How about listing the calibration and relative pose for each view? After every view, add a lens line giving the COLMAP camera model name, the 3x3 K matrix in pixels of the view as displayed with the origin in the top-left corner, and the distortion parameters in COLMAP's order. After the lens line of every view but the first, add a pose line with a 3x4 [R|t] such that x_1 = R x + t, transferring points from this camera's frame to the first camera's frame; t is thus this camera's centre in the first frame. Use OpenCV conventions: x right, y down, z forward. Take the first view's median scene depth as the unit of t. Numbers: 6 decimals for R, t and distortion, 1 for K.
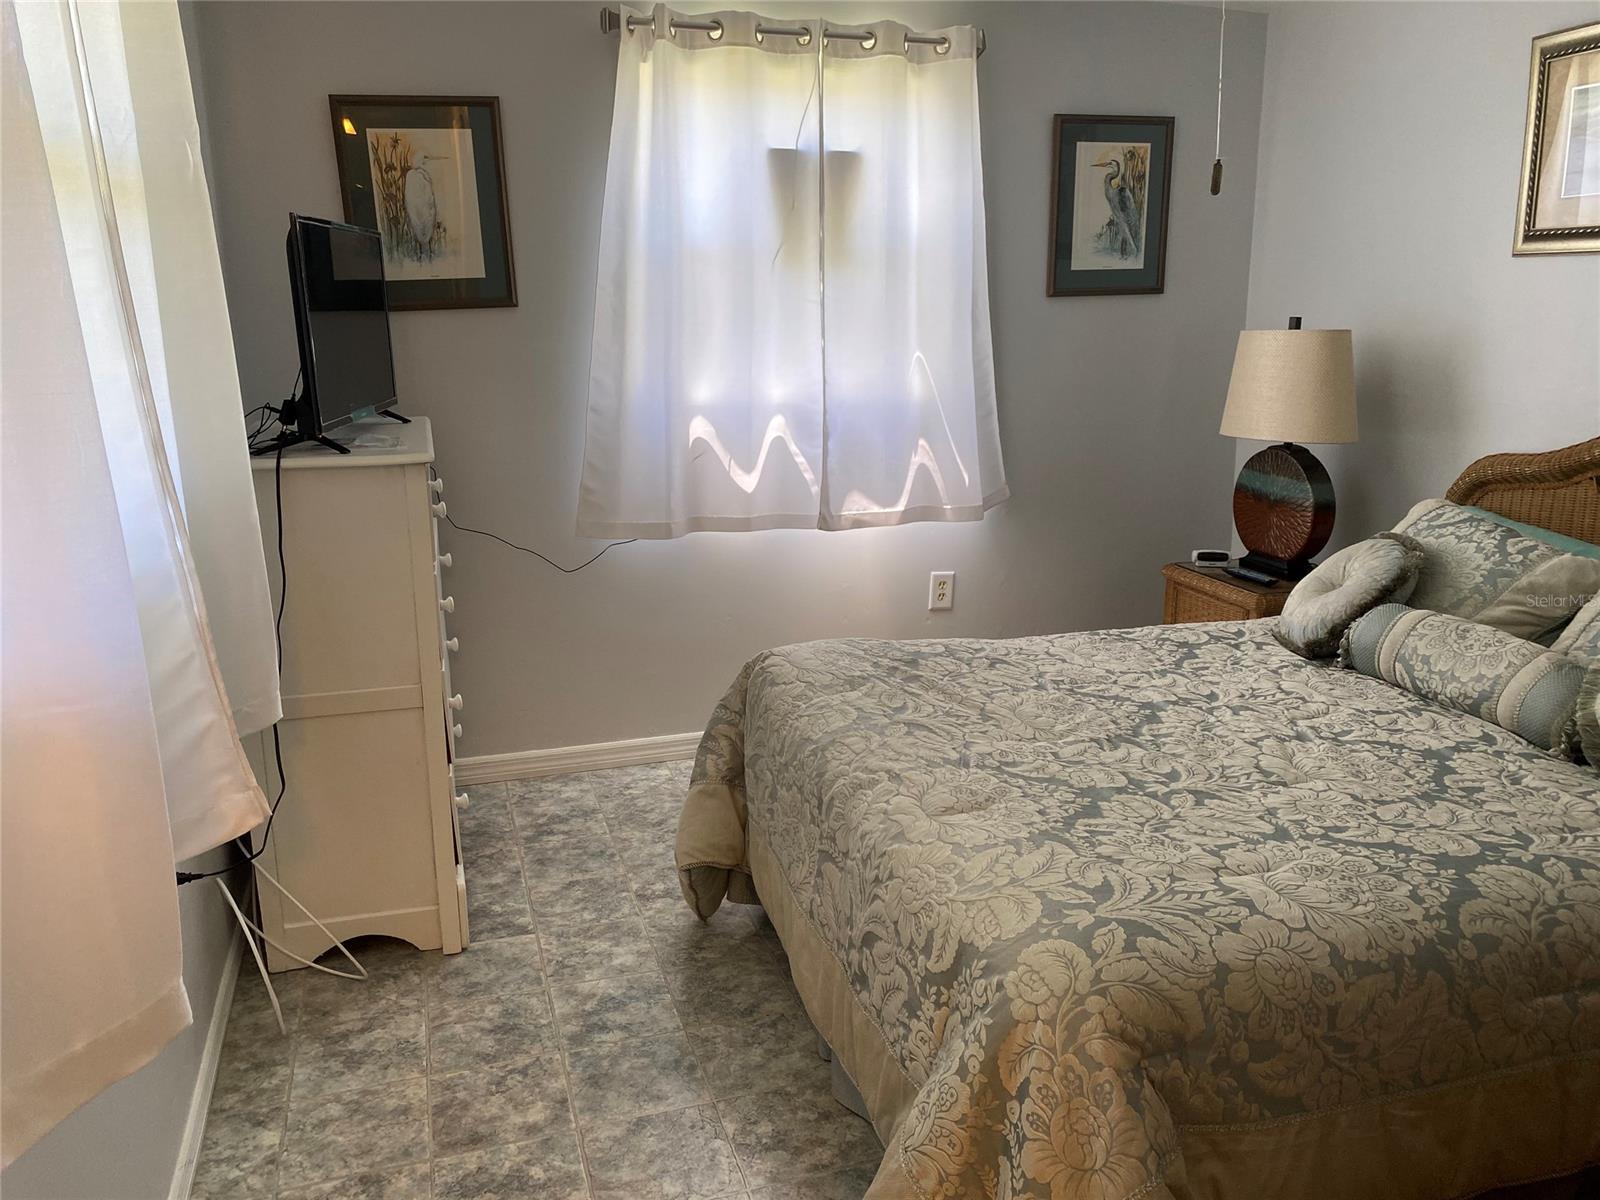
lens RADIAL K [[1236.8, 0, 802.4], [0, 1236.8, 617.8], [0, 0, 1]] dist [0.028354, -0.018035]
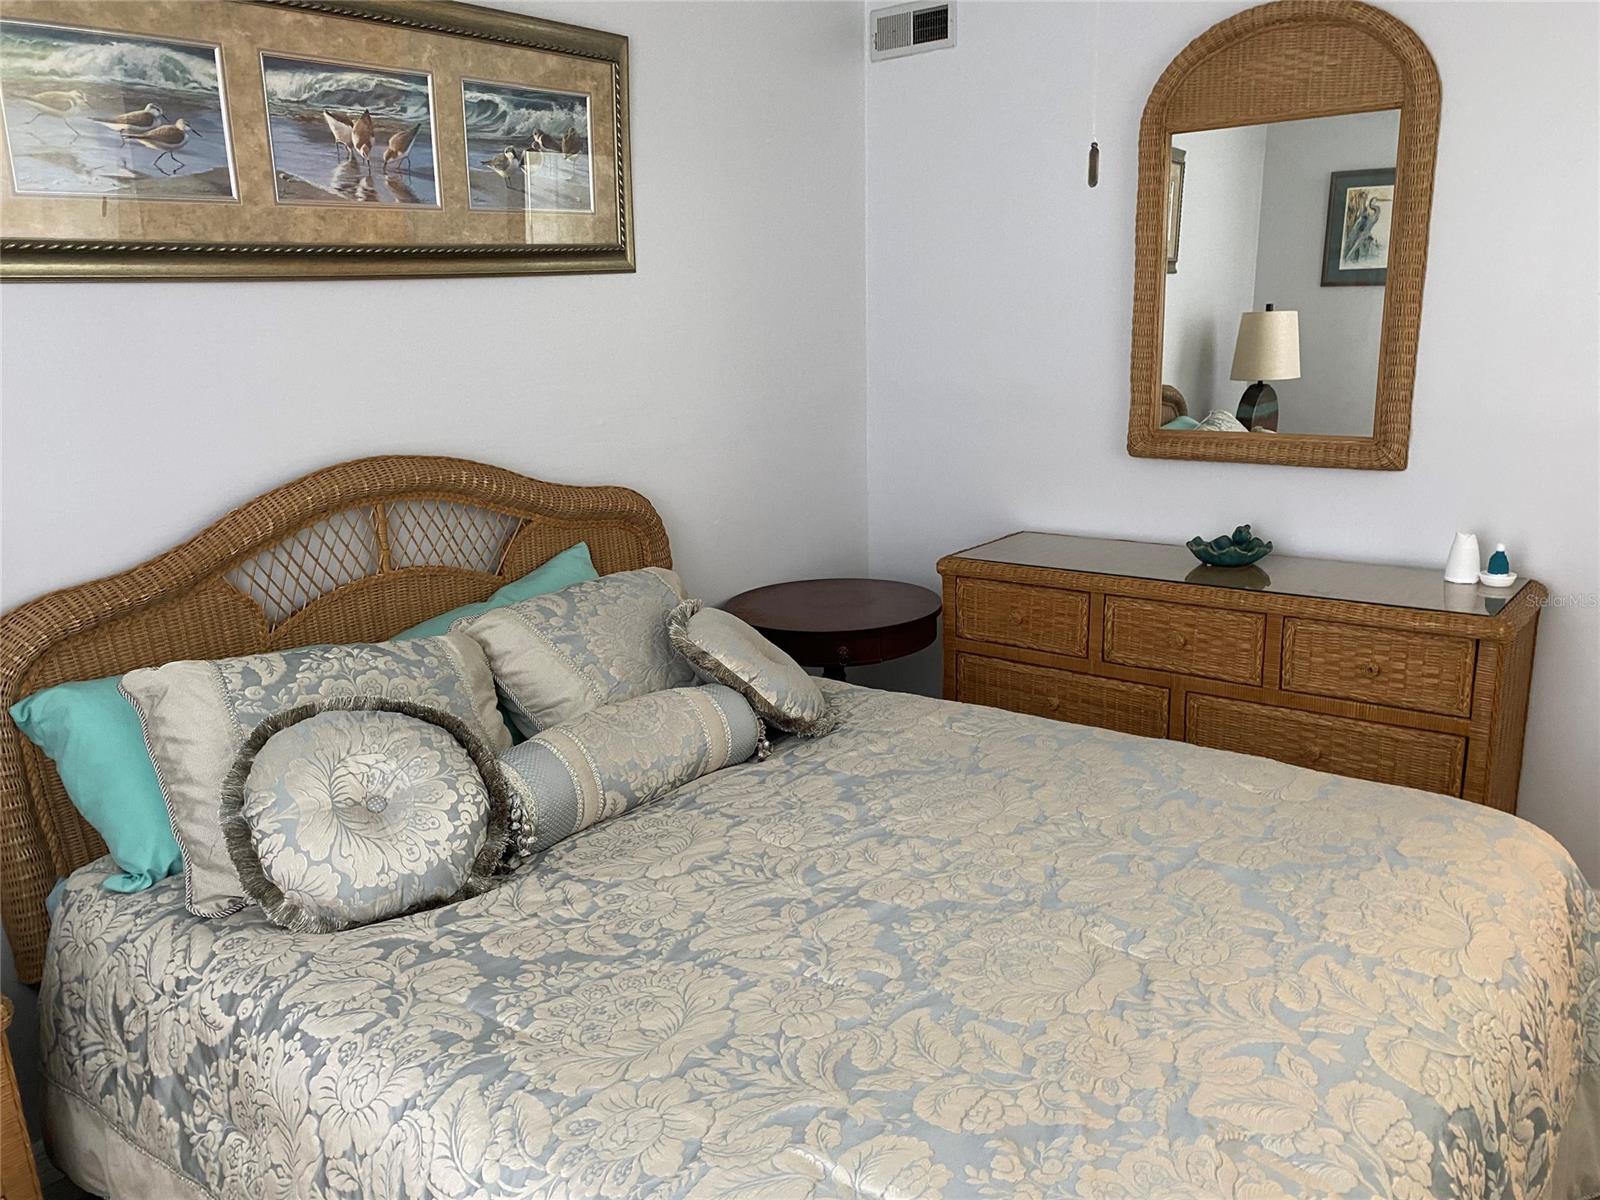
lens RADIAL K [[1236.8, 0, 802.4], [0, 1236.8, 617.8], [0, 0, 1]] dist [0.028354, -0.018035]
pose [[-0.568940, -0.179533, 0.802543, -0.195508], [0.237815, 0.898268, 0.369539, -0.321142], [-0.787243, 0.401102, -0.468365, 1.222938]]
